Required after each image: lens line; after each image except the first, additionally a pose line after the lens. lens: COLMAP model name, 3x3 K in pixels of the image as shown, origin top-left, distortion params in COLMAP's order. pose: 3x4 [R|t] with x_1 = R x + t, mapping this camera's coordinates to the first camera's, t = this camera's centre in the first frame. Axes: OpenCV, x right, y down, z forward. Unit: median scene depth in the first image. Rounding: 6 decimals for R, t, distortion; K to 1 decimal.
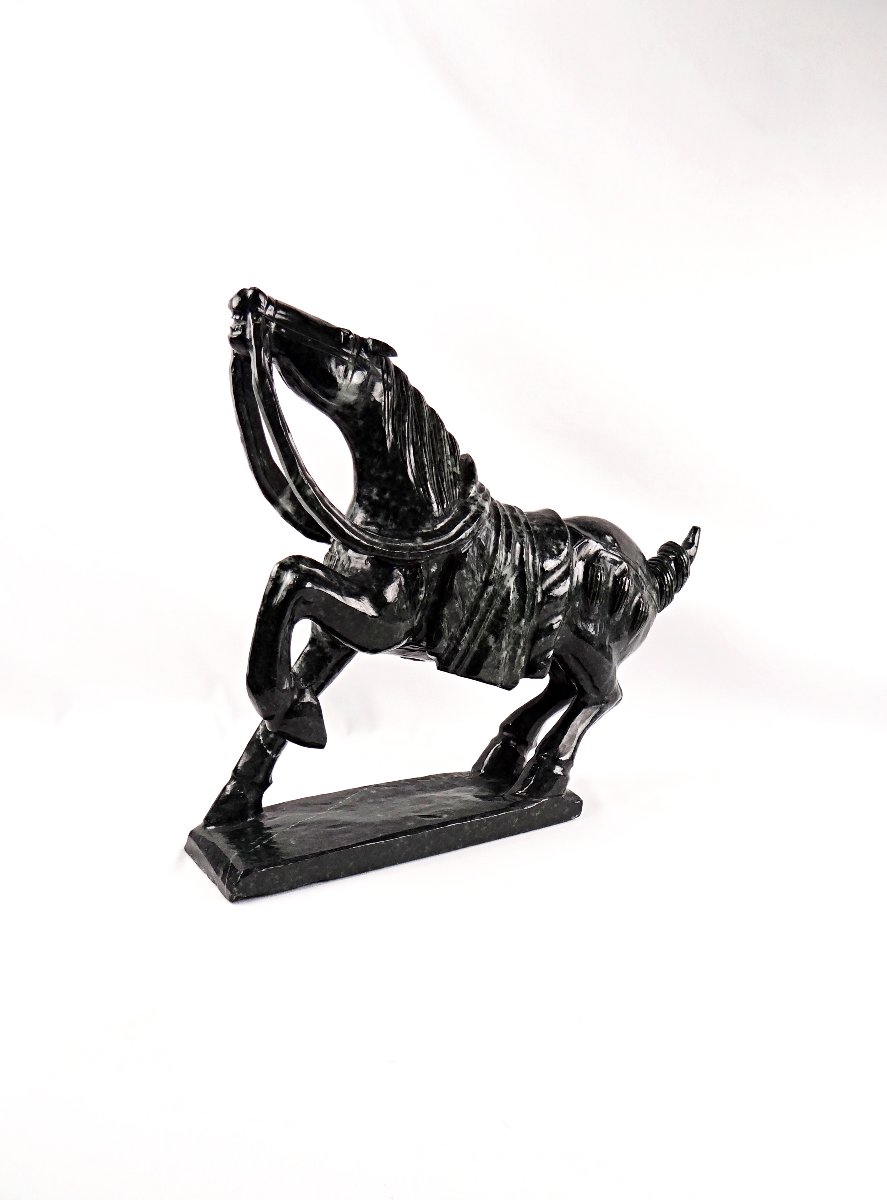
lens RADIAL K [[997.2, 0, 437.2], [0, 997.2, 602.7], [0, 0, 1]] dist [-0.003019, -0.000416]
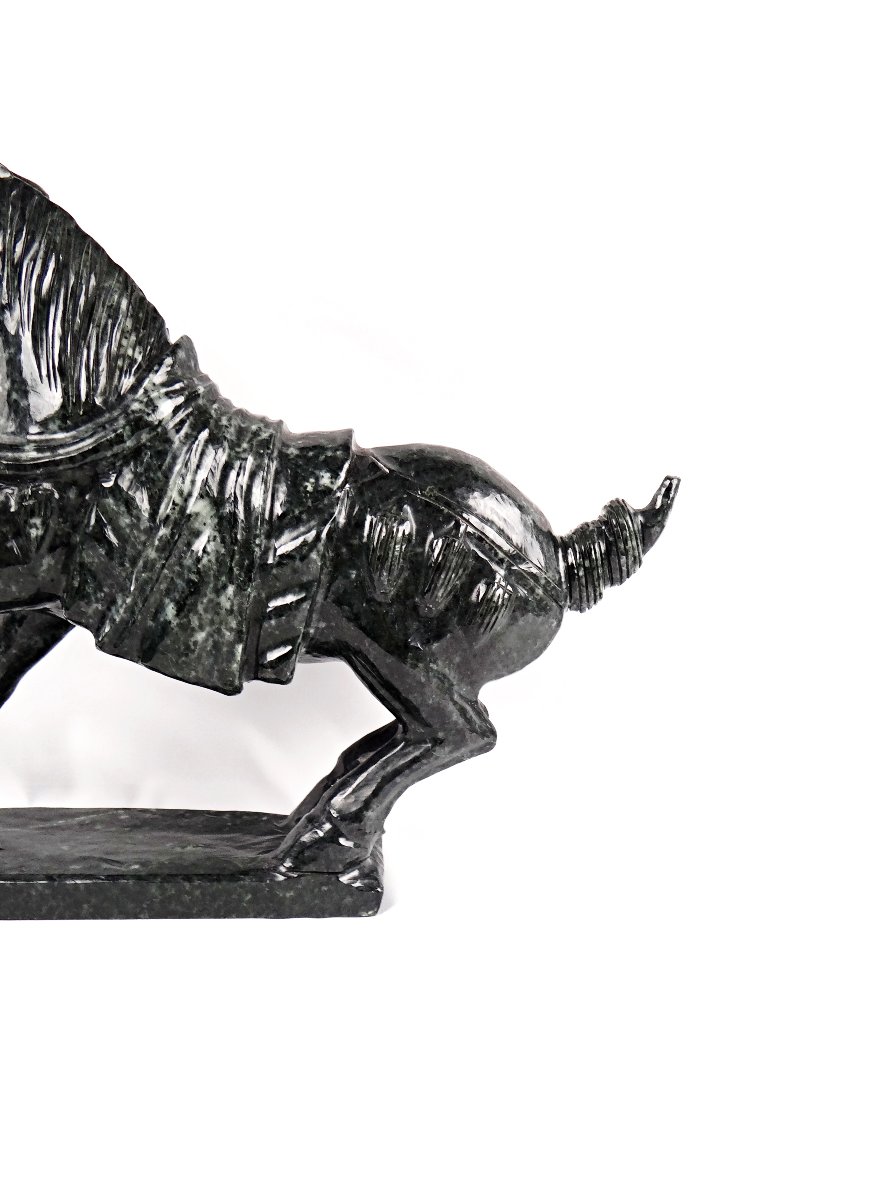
lens RADIAL K [[997.2, 0, 437.2], [0, 997.2, 602.7], [0, 0, 1]] dist [-0.003019, -0.000416]
pose [[0.879508, 0.075026, -0.469933, 0.508103], [-0.092267, 0.995640, -0.013727, 0.023973], [0.466854, 0.055433, 0.882595, 0.493041]]
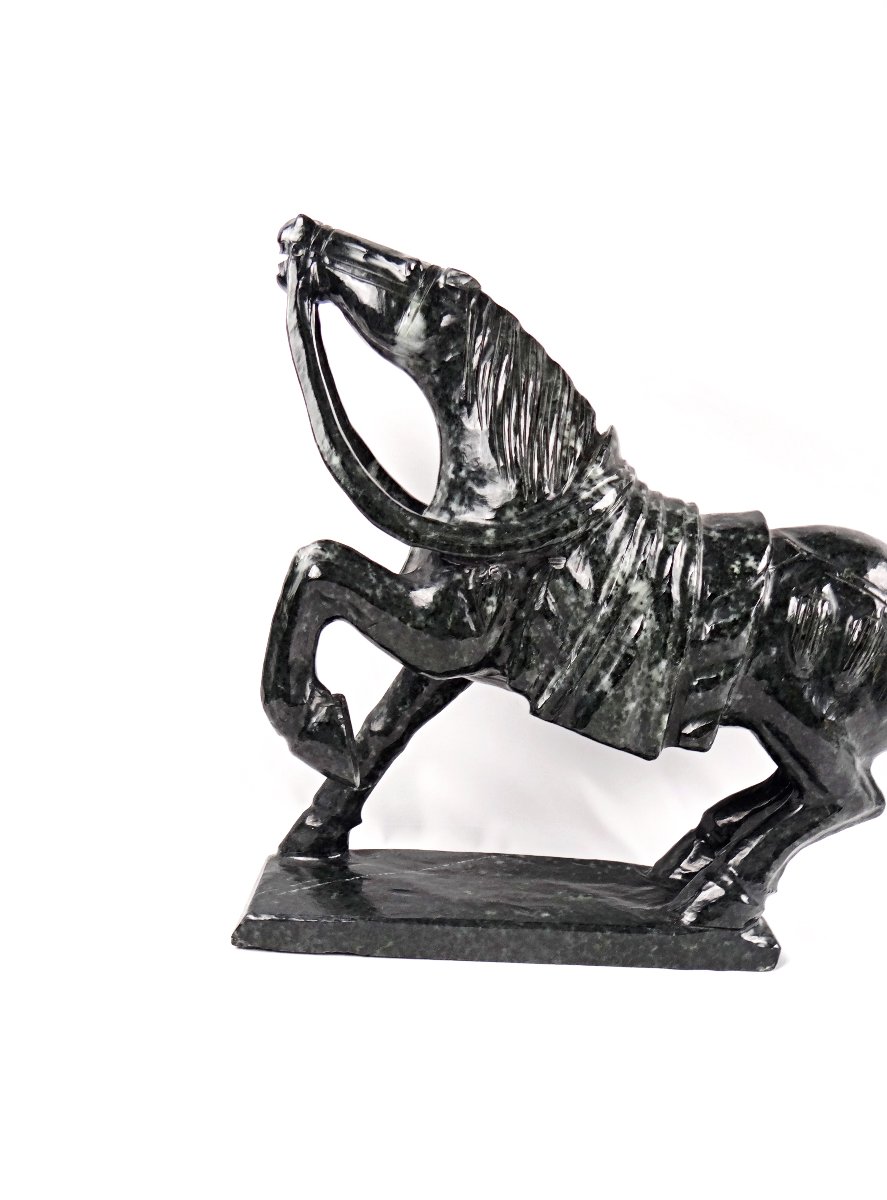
lens RADIAL K [[997.2, 0, 437.2], [0, 997.2, 602.7], [0, 0, 1]] dist [-0.003019, -0.000416]
pose [[0.831913, 0.084450, -0.548443, 0.332714], [-0.110926, 0.993712, -0.015245, 0.004560], [0.543706, 0.073519, 0.836049, 0.329888]]
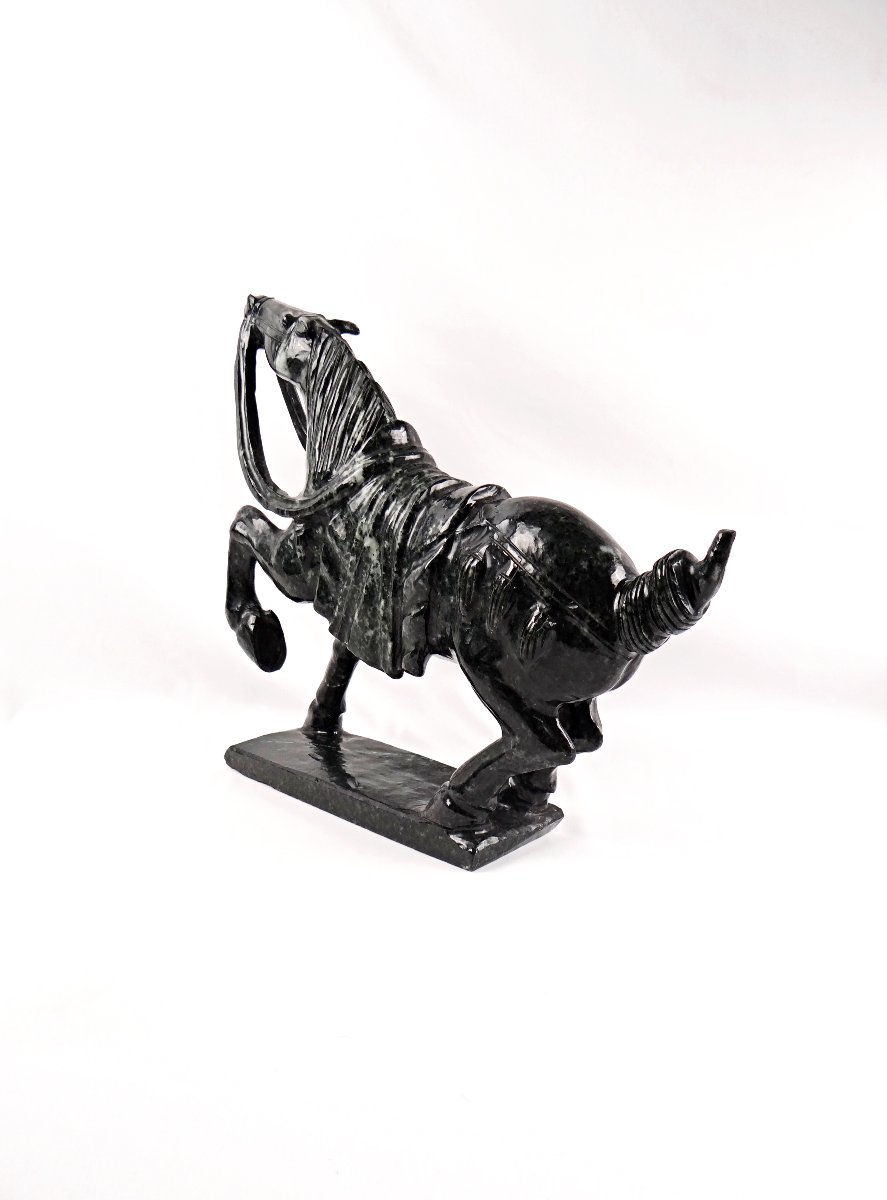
lens RADIAL K [[997.2, 0, 437.2], [0, 997.2, 602.7], [0, 0, 1]] dist [-0.003019, -0.000416]
pose [[0.202525, 0.129307, -0.970703, 0.977136], [-0.163066, 0.981858, 0.096771, -0.076352], [0.965605, 0.138690, 0.219936, 0.848738]]
